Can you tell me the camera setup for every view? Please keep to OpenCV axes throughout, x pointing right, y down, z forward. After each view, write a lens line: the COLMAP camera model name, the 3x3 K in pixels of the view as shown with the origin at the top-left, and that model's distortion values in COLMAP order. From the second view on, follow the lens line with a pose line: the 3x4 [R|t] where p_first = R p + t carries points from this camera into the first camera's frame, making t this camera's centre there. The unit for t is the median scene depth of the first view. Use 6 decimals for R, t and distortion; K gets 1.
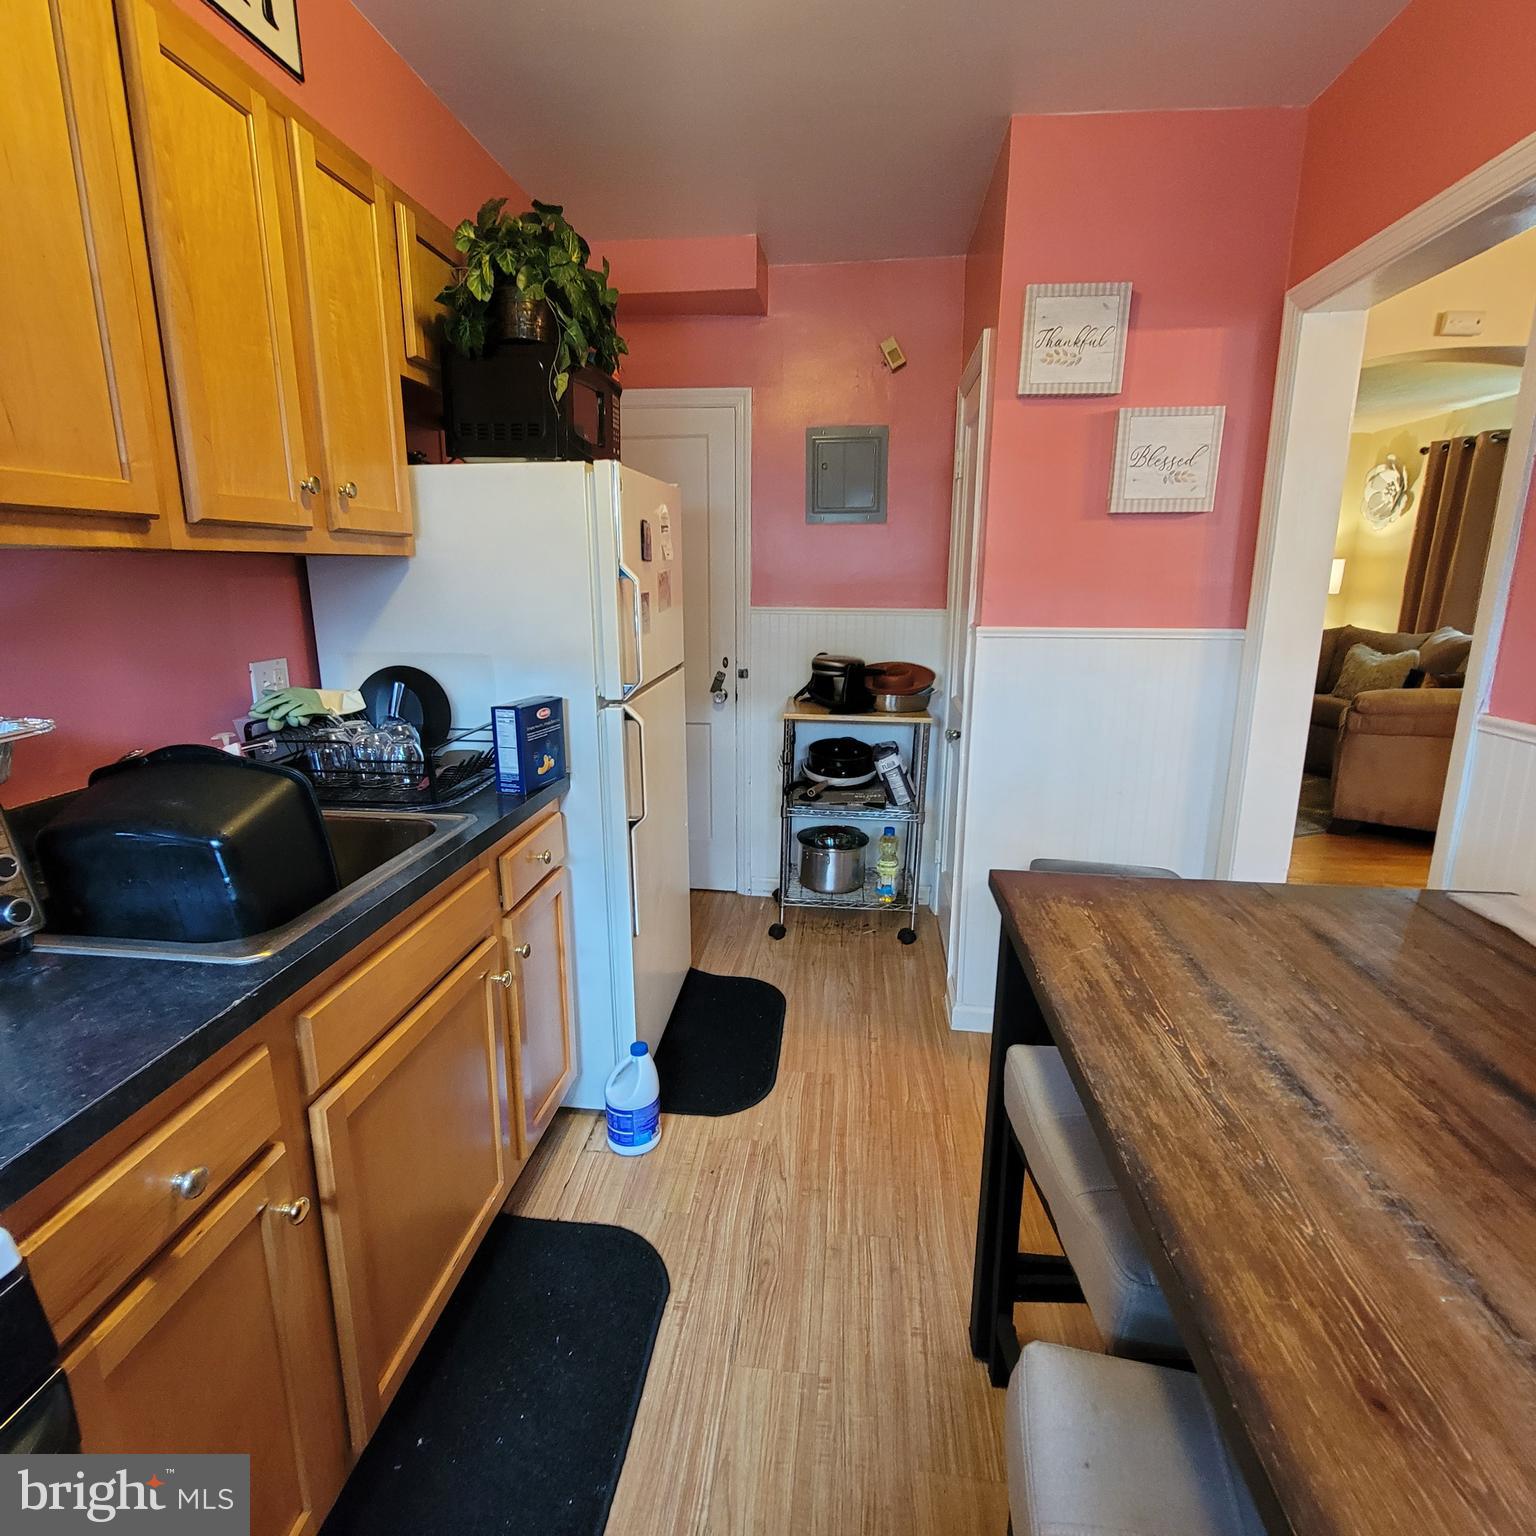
lens RADIAL K [[831.3, 0, 758.2], [0, 831.3, 744.1], [0, 0, 1]] dist [-0.010372, 0.002037]
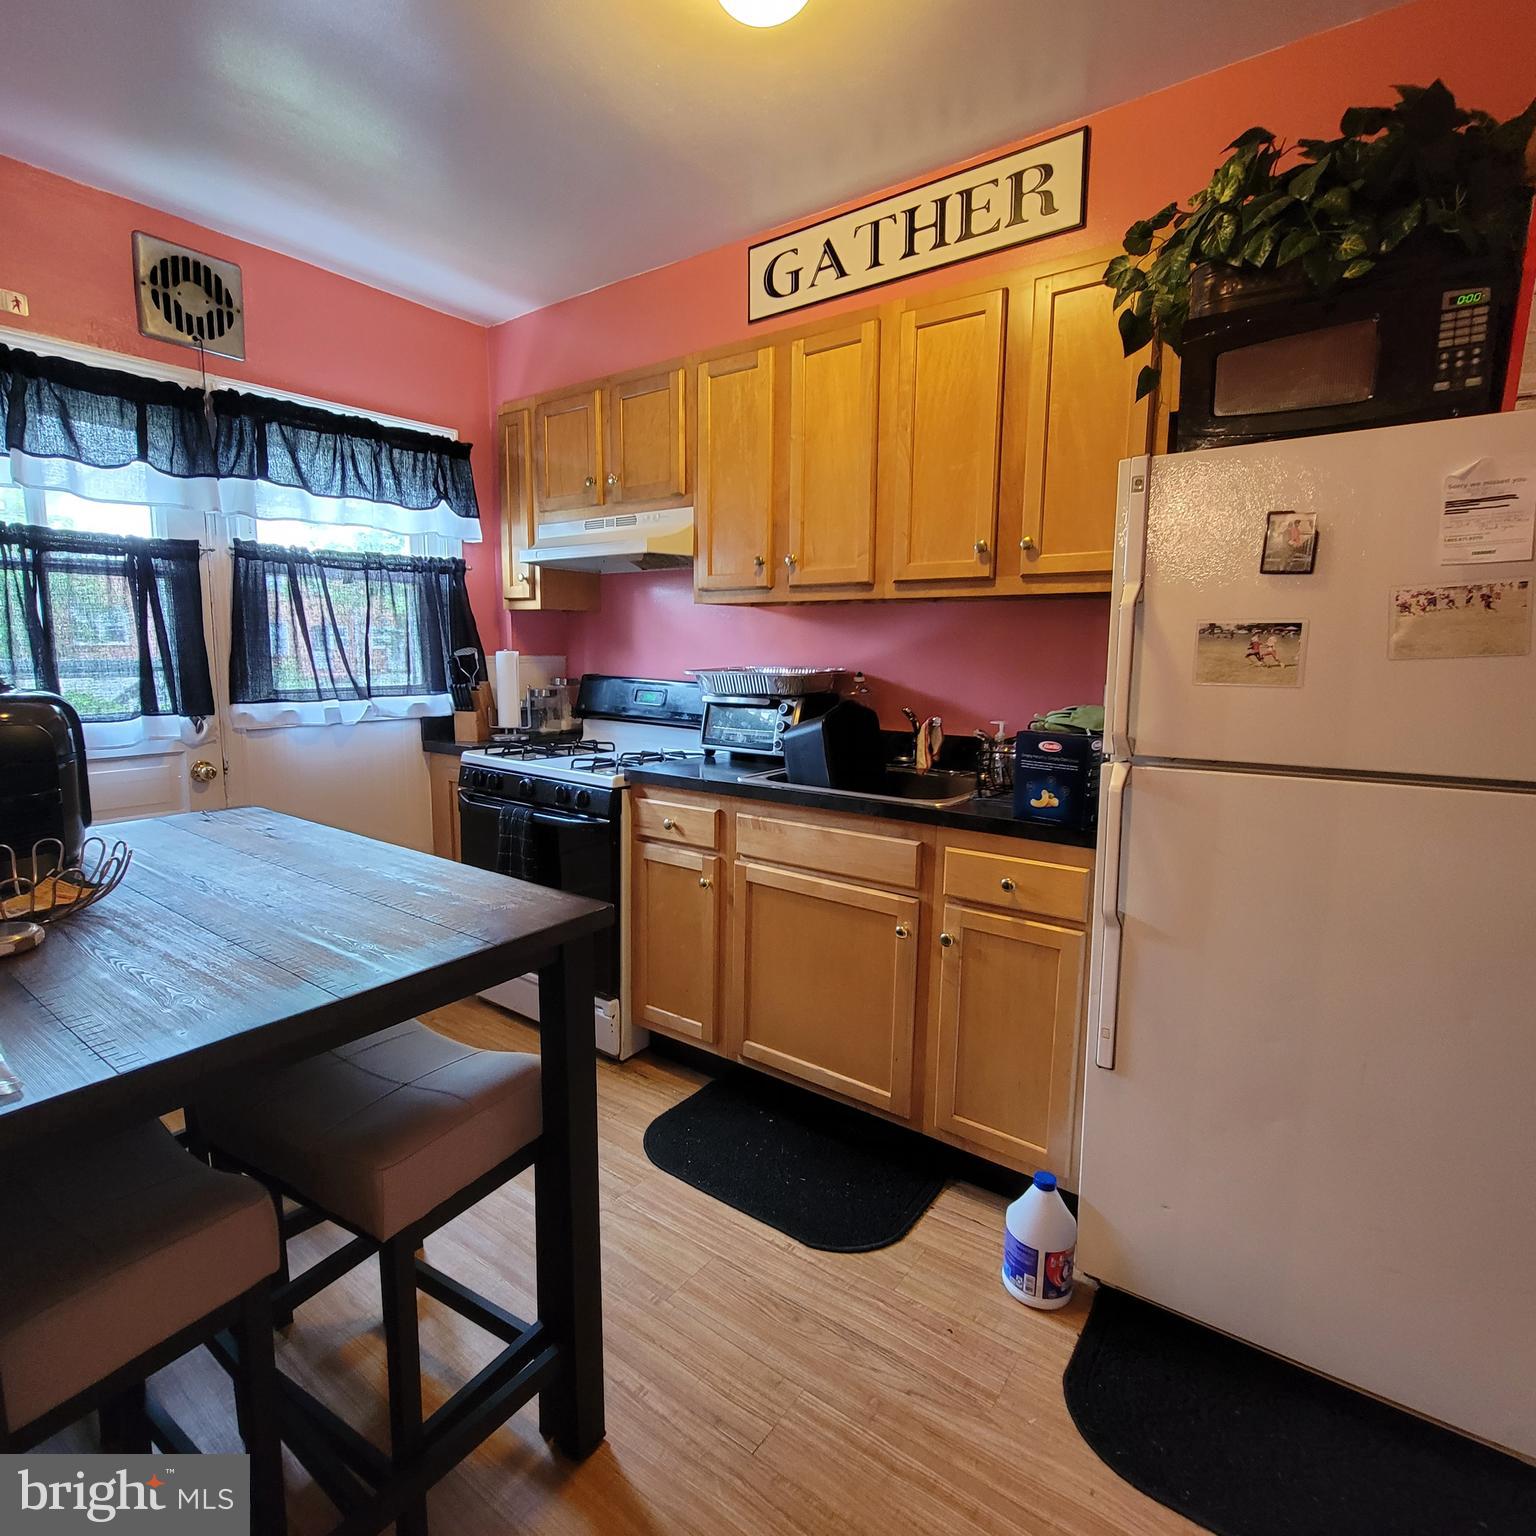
lens RADIAL K [[831.3, 0, 737.1], [0, 831.3, 759.1], [0, 0, 1]] dist [-0.010372, 0.002037]
pose [[-0.510725, 0.107175, -0.853038, 0.731300], [-0.193774, 0.952320, 0.235664, -0.176598], [0.837622, 0.285656, -0.465606, 1.125484]]
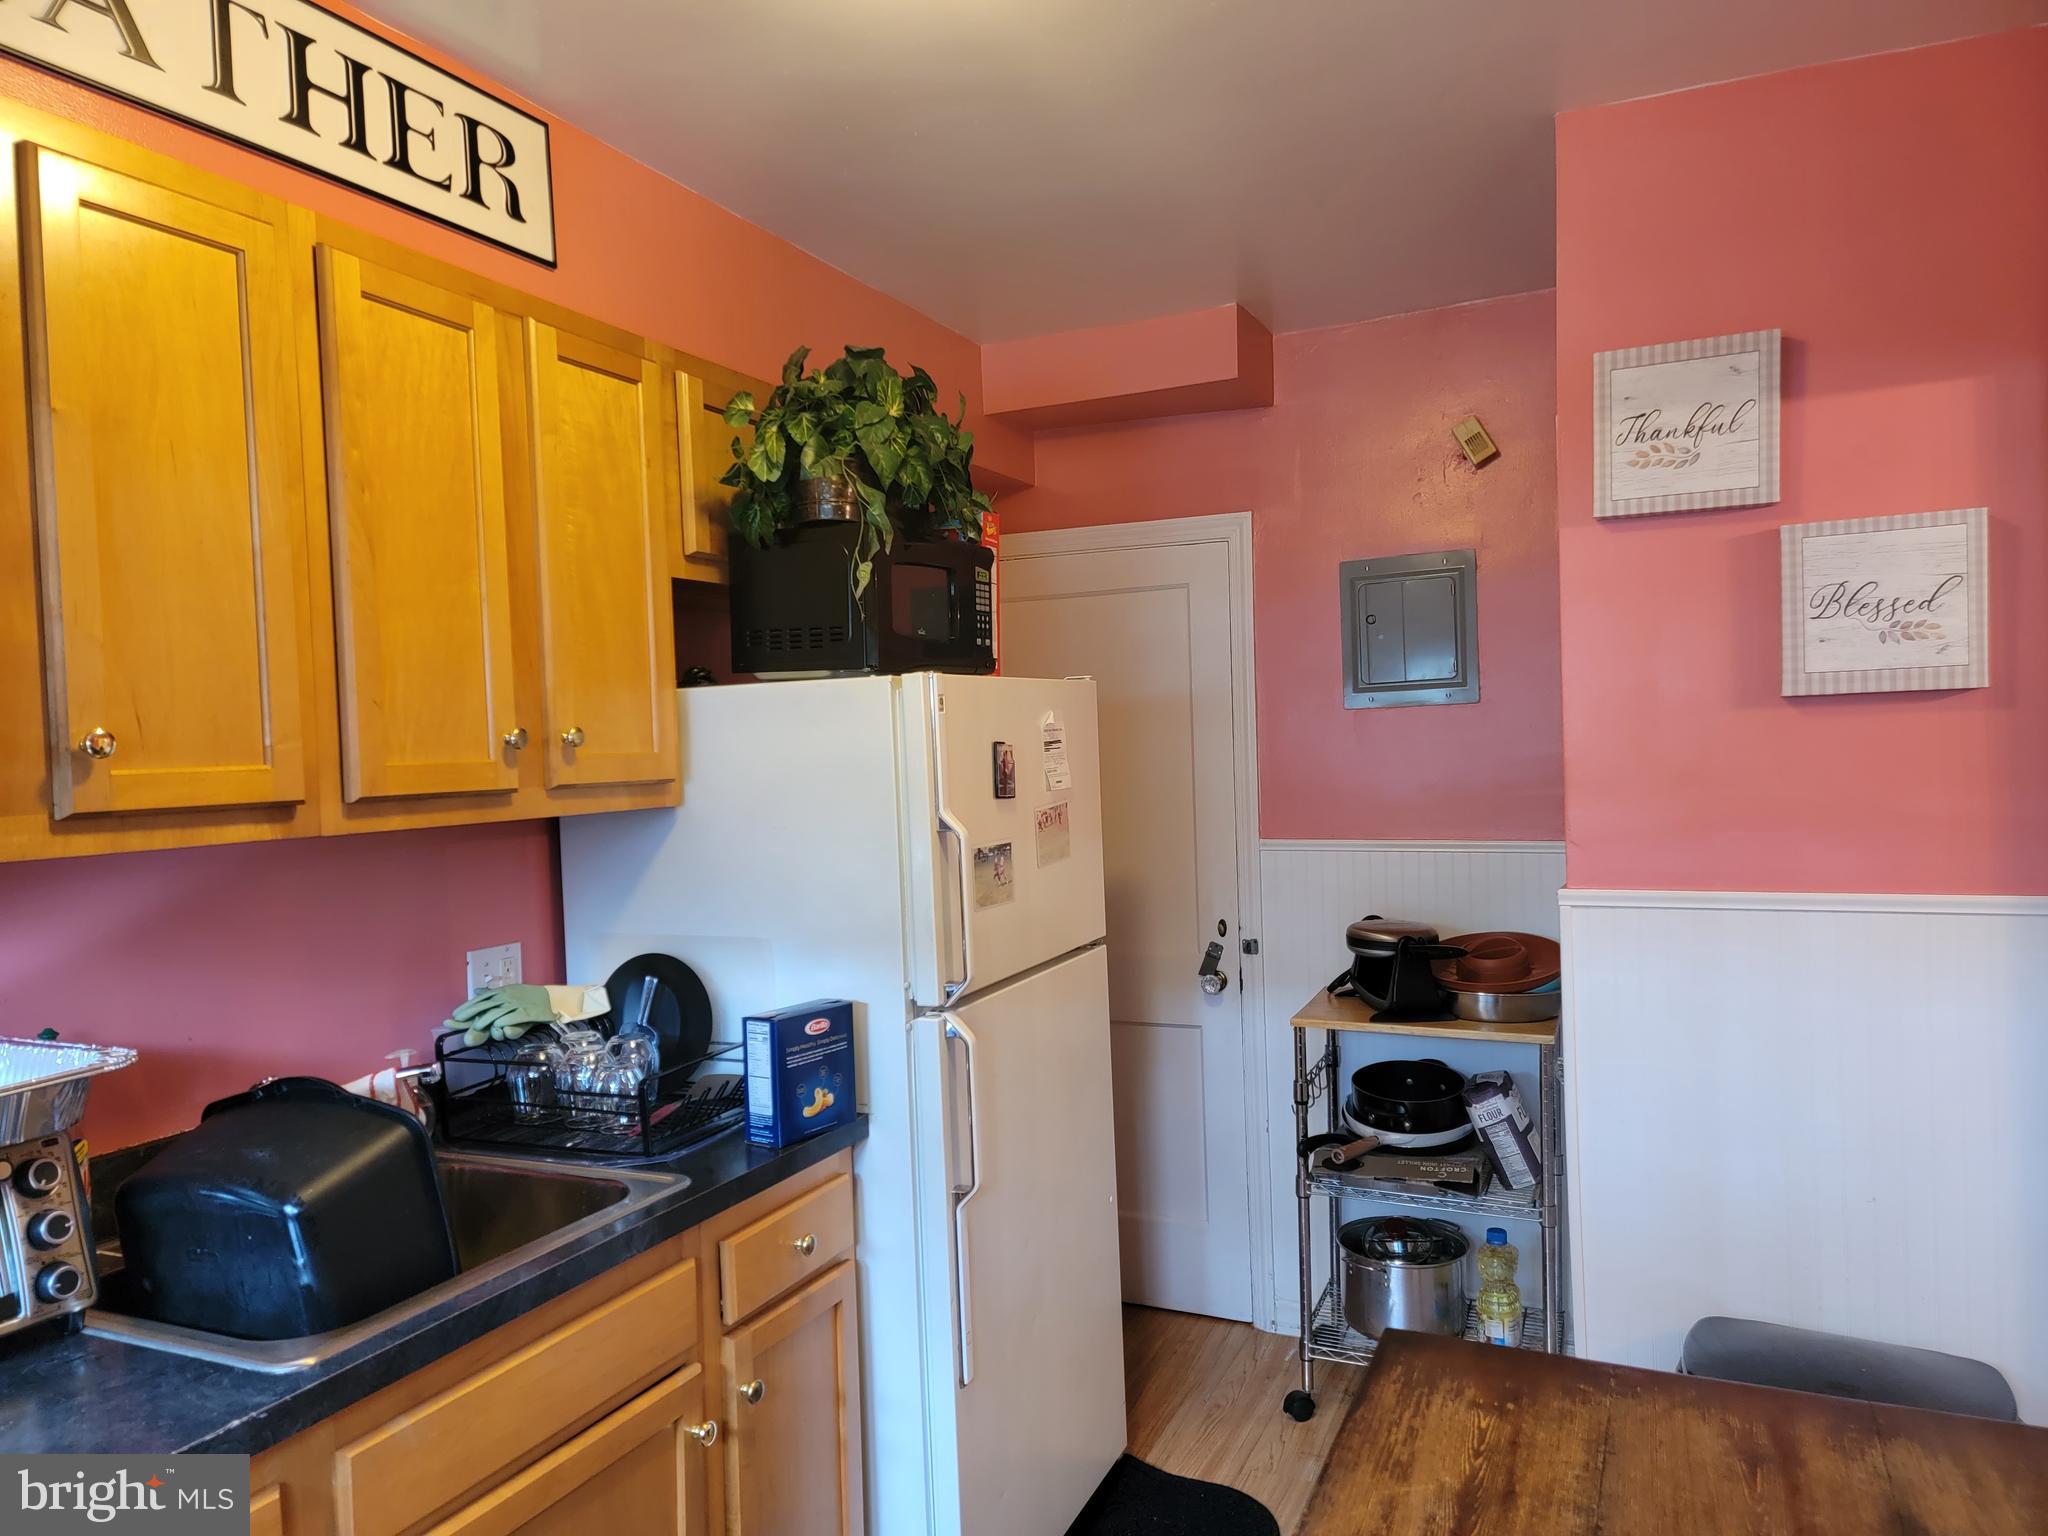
lens RADIAL K [[1396.1, 0, 1030.3], [0, 1396.1, 759.2], [0, 0, 1]] dist [0.065733, -0.051660]
pose [[0.953756, -0.027894, -0.299286, 0.270264], [-0.029912, 0.981935, -0.186841, -0.043490], [0.299091, 0.187153, 0.935692, -0.094037]]
